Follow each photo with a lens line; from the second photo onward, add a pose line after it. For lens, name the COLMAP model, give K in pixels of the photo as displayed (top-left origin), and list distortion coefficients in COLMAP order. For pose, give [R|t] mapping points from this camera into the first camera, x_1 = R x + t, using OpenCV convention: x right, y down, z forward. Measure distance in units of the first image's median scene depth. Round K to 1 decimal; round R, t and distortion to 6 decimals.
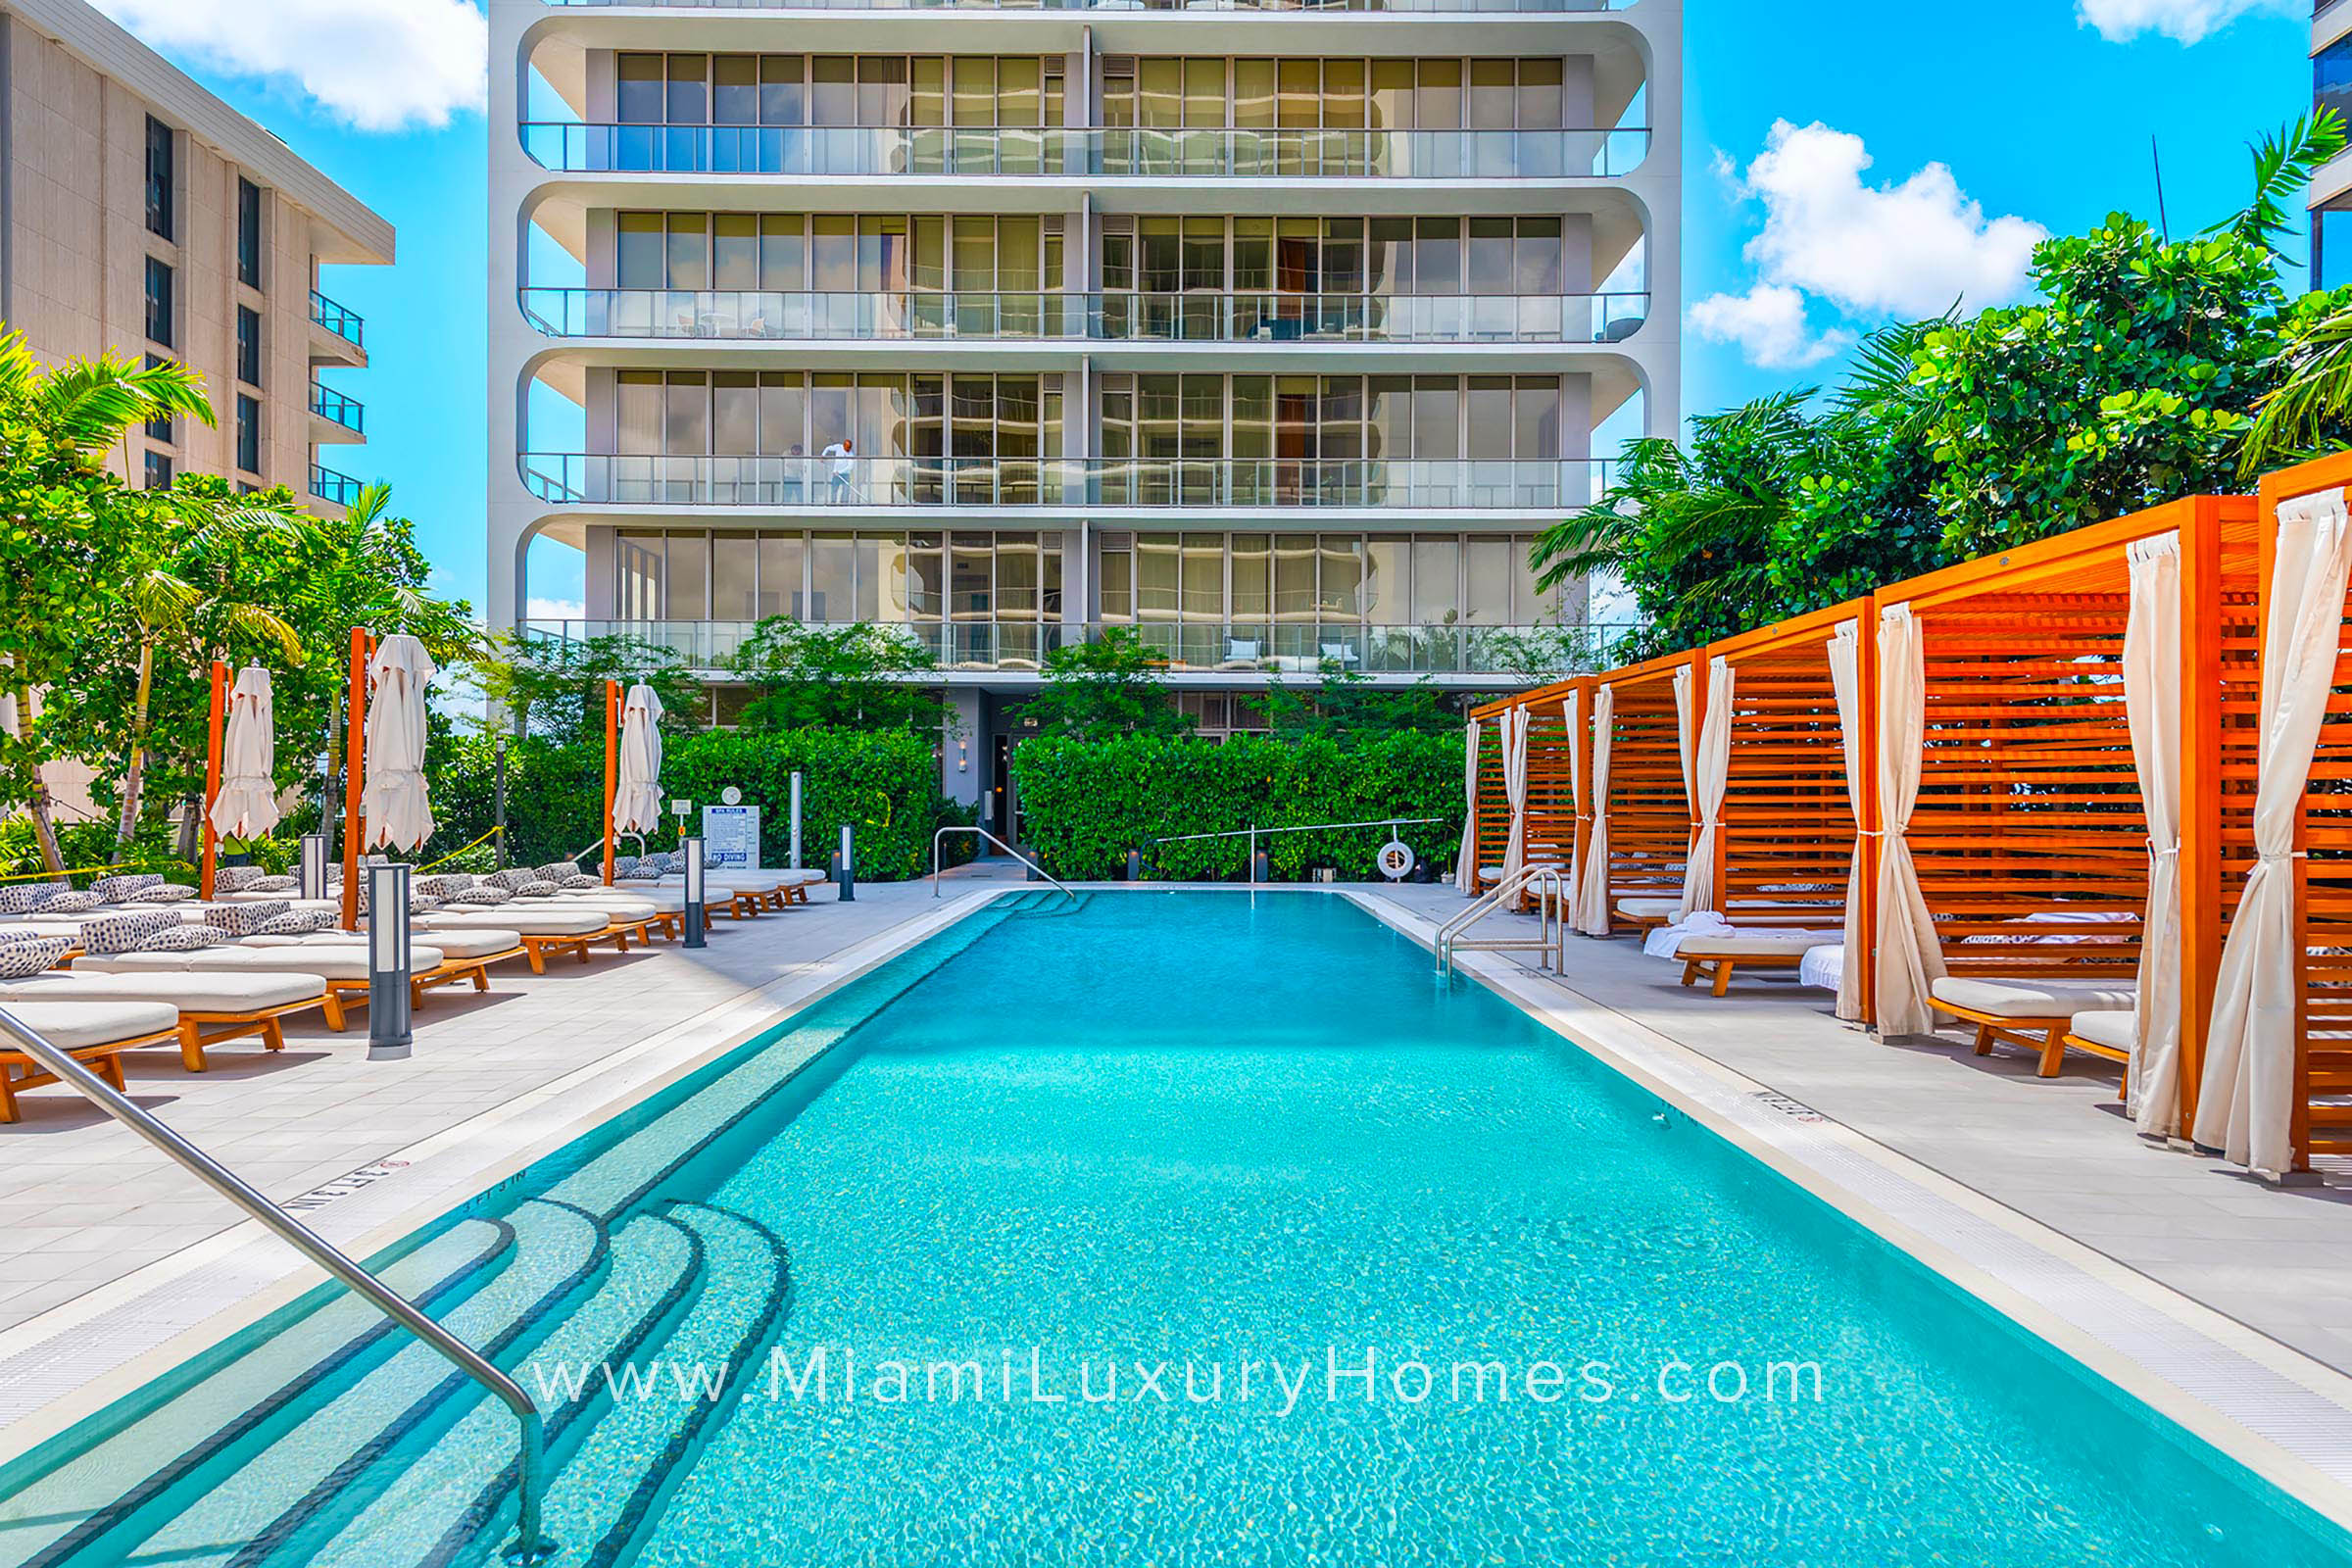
lens RADIAL K [[1597.9, 0, 1175.8], [0, 1597.9, 791.6], [0, 0, 1]] dist [-0.000144, -0.000020]
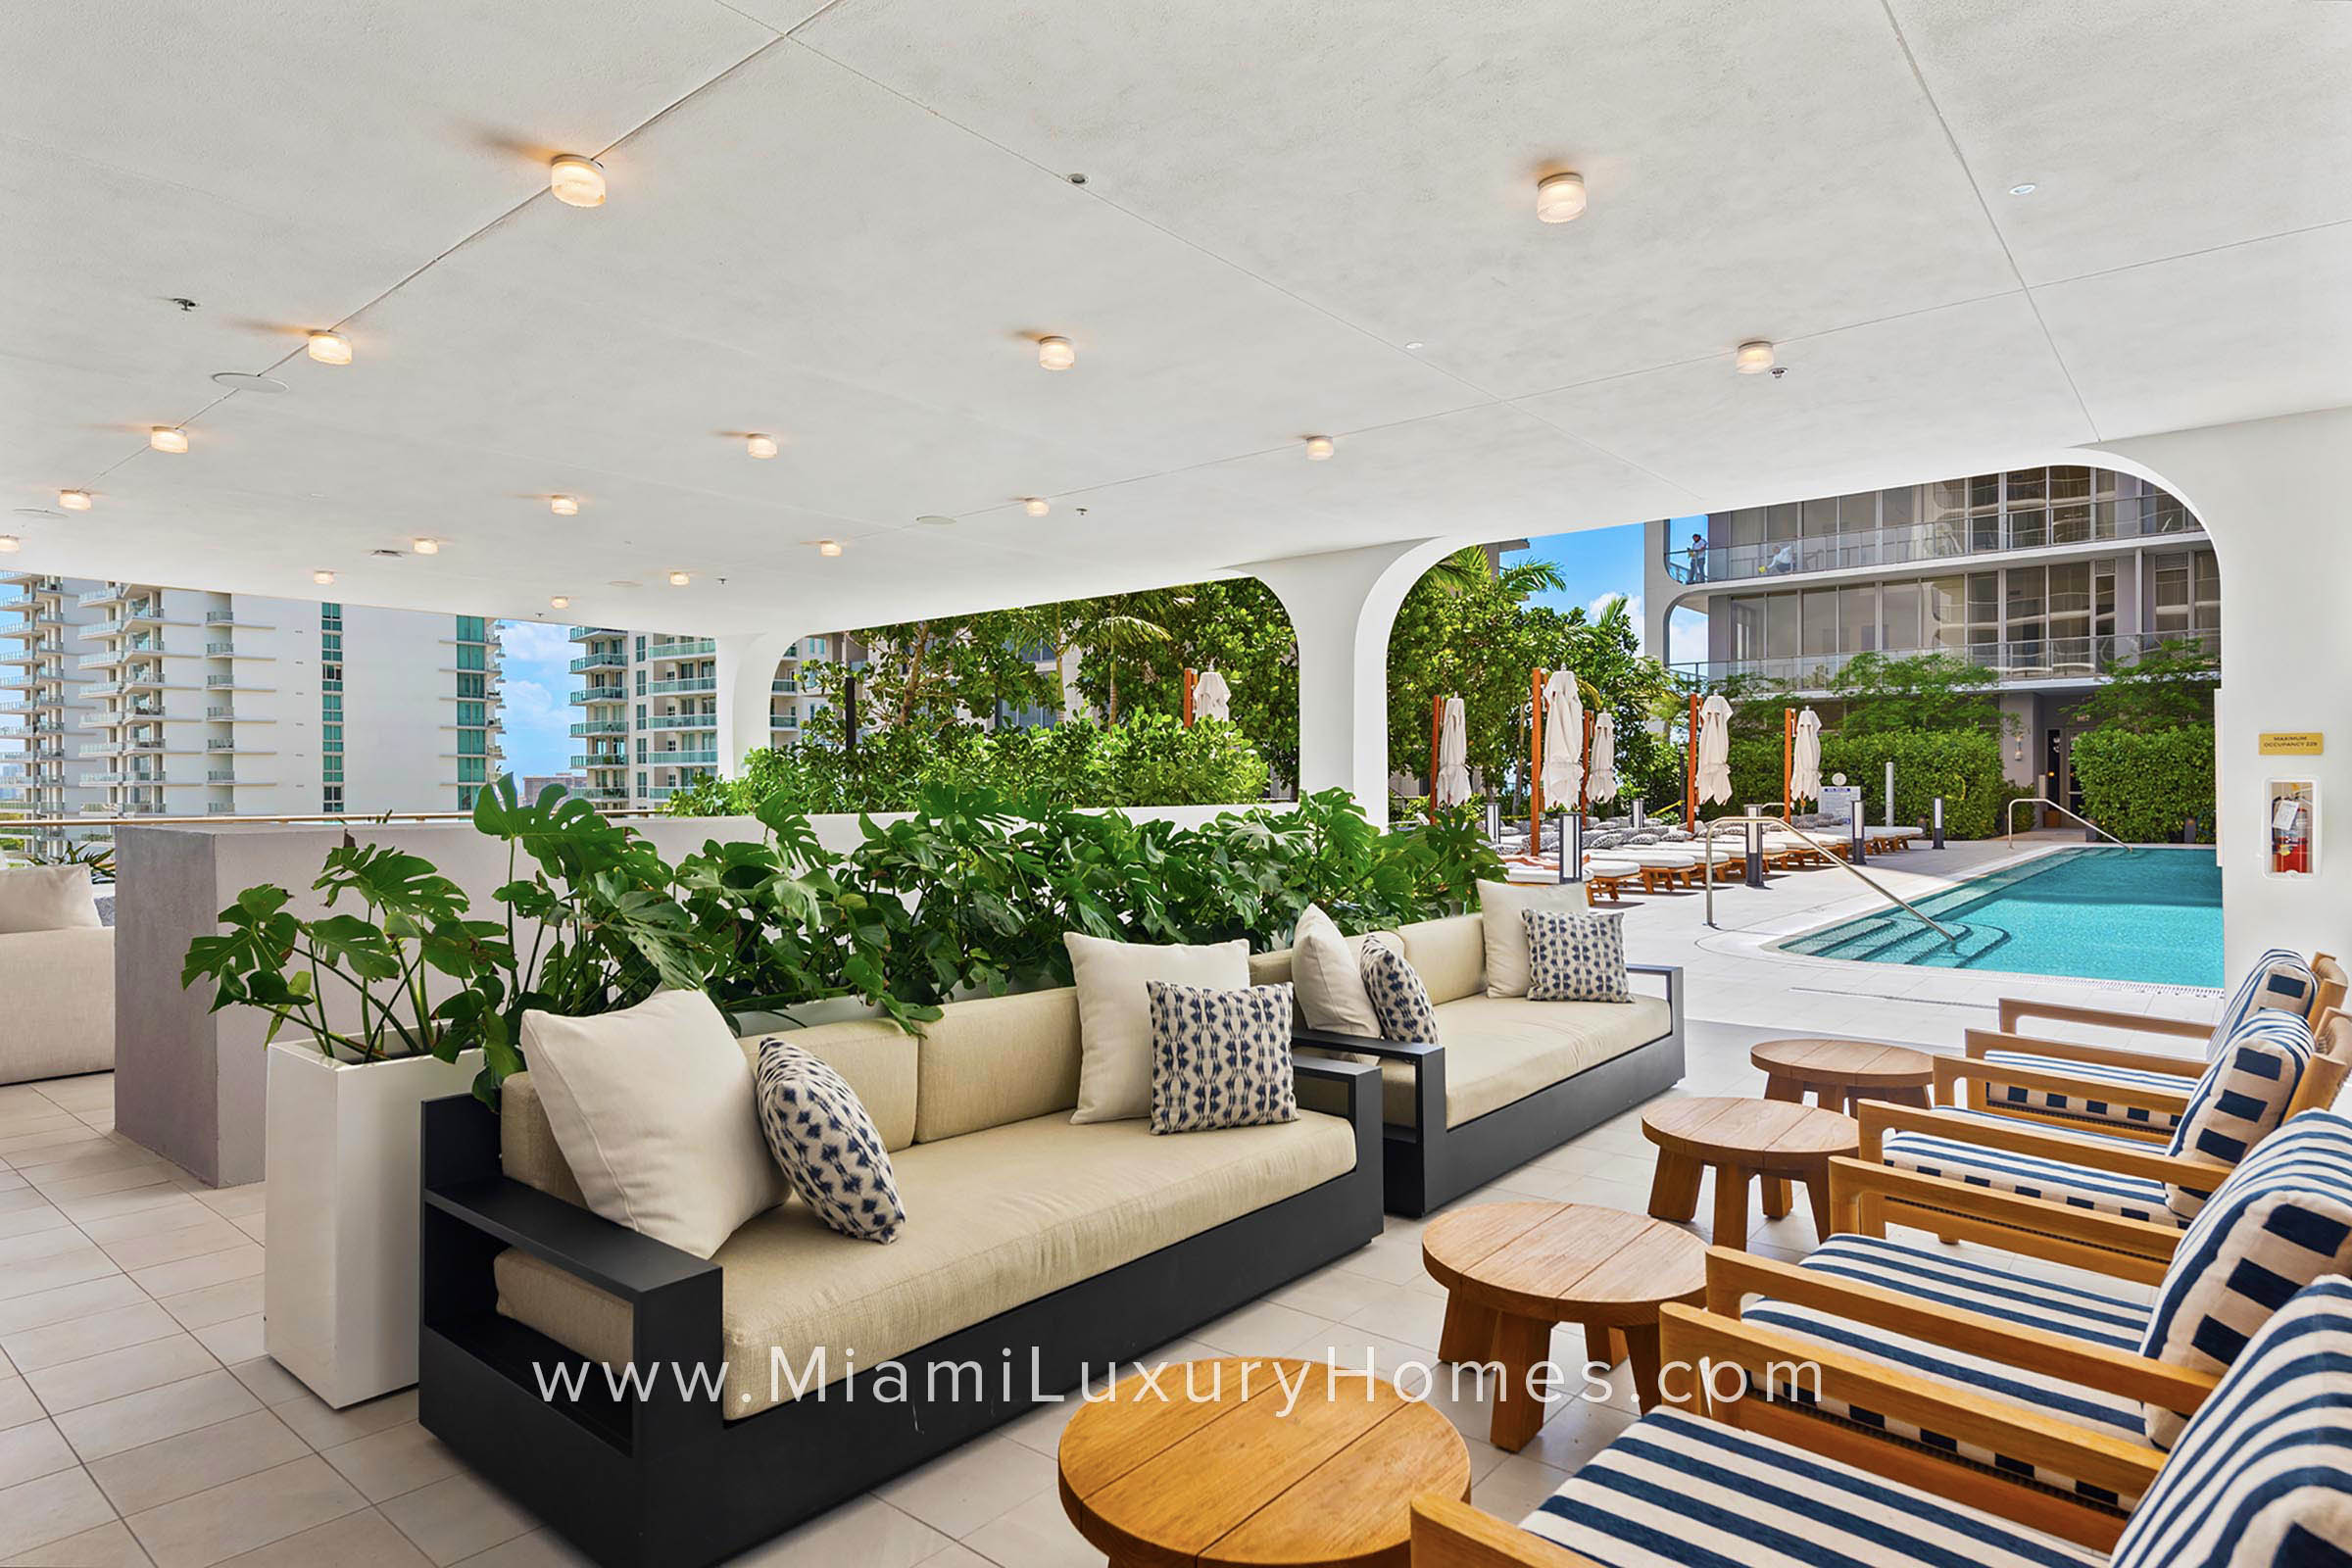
lens RADIAL K [[1298.4, 0, 1166.4], [0, 1298.4, 792.1], [0, 0, 1]] dist [-0.000207, -0.001221]
pose [[0.765385, -0.007401, -0.643530, 0.013579], [0.011343, 0.999934, 0.001991, 0.004535], [0.643473, -0.008824, 0.765418, -0.285108]]
